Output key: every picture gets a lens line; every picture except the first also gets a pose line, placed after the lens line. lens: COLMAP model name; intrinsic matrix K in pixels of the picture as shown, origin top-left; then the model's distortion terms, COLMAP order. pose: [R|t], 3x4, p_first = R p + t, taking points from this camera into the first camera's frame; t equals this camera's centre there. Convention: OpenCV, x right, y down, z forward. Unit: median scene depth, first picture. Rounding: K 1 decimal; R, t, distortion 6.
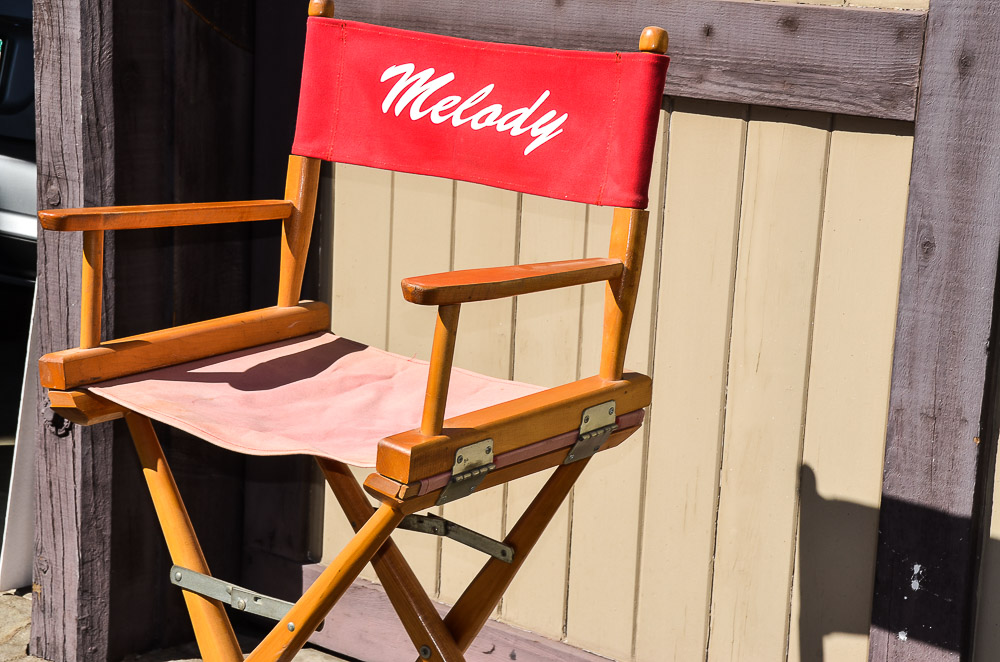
lens RADIAL K [[2147.3, 0, 501.5], [0, 2147.3, 360.0], [0, 0, 1]] dist [0.431889, 0.438804]
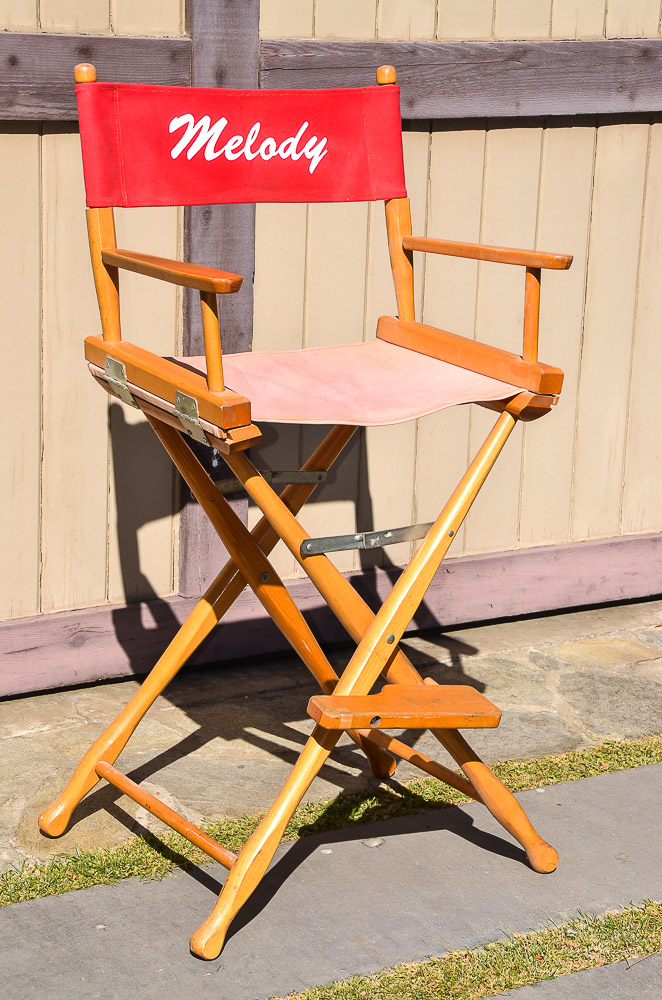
lens RADIAL K [[2333.0, 0, 331.0], [0, 2333.0, 500.0], [0, 0, 1]] dist [0.533888, 0.838146]
pose [[0.282208, -0.259622, 0.923556, -1.280713], [0.175729, 0.960387, 0.216278, -0.199469], [-0.943121, 0.101260, 0.316652, 0.519112]]
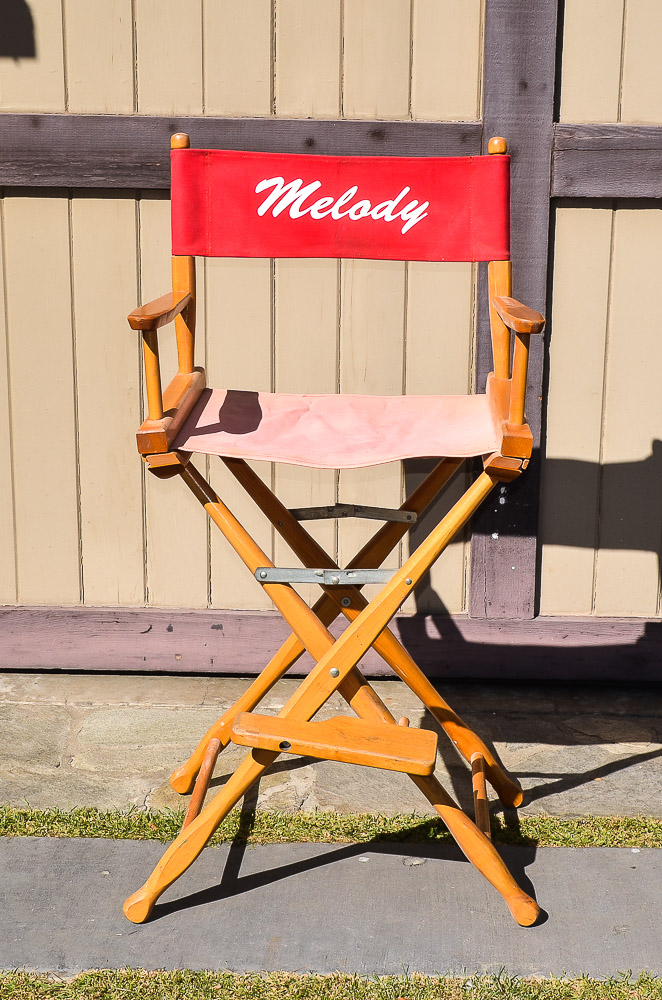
lens RADIAL K [[1755.6, 0, 382.6], [0, 1755.6, 532.1], [0, 0, 1]] dist [0.013899, 0.135107]
pose [[0.774192, -0.198697, 0.600954, -0.683555], [0.153499, 0.980045, 0.126290, -0.047790], [-0.614056, -0.005527, 0.789243, 0.094023]]
